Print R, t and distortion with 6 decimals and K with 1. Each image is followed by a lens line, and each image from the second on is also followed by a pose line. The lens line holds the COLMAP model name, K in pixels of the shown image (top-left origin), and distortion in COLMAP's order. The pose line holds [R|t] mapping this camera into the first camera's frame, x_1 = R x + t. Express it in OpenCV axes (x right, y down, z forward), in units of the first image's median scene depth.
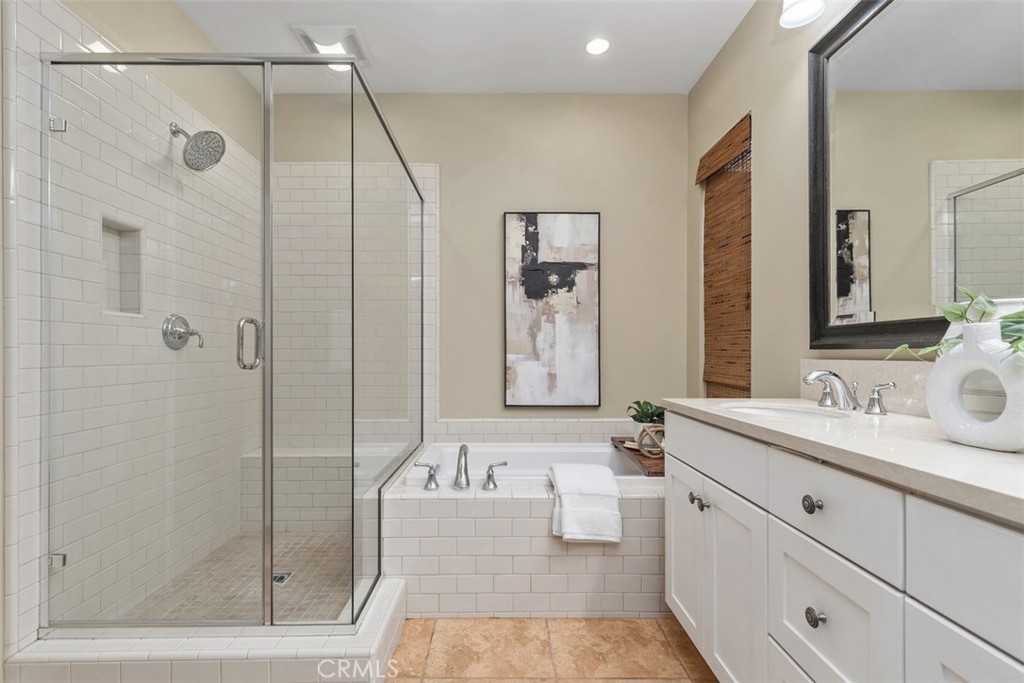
lens RADIAL K [[470.0, 0, 487.5], [0, 470.0, 345.9], [0, 0, 1]] dist [0.001909, 0.000081]
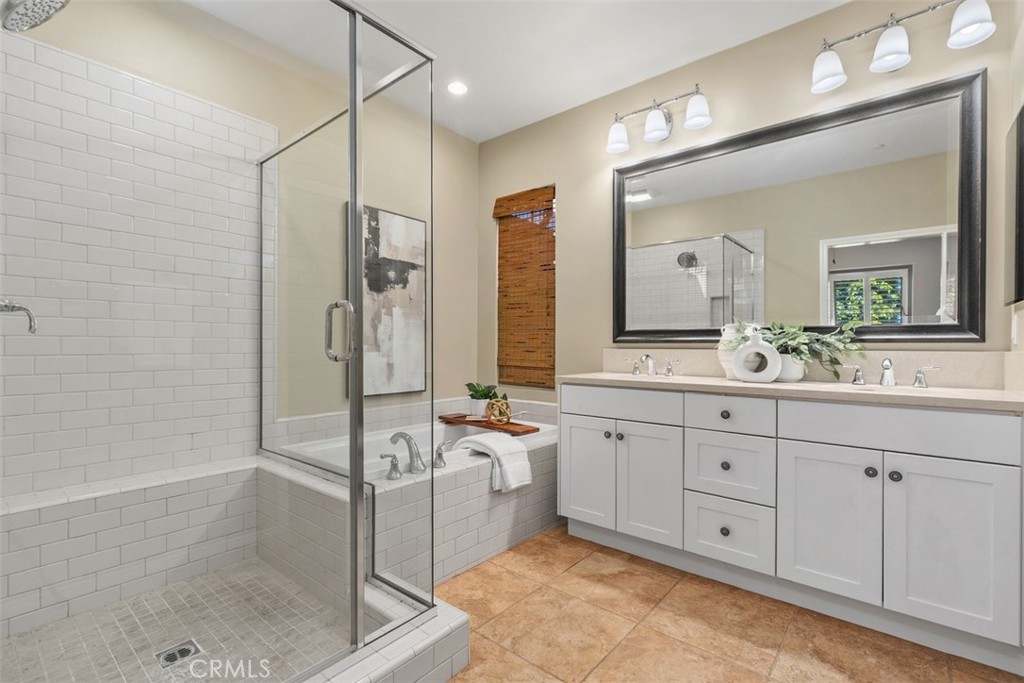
lens RADIAL K [[470.0, 0, 487.5], [0, 470.0, 345.9], [0, 0, 1]] dist [0.001909, 0.000081]
pose [[0.649925, 0.003415, 0.759990, -0.530748], [-0.015582, 0.999840, 0.008833, 0.006021], [-0.759838, -0.017584, 0.649874, 0.139121]]
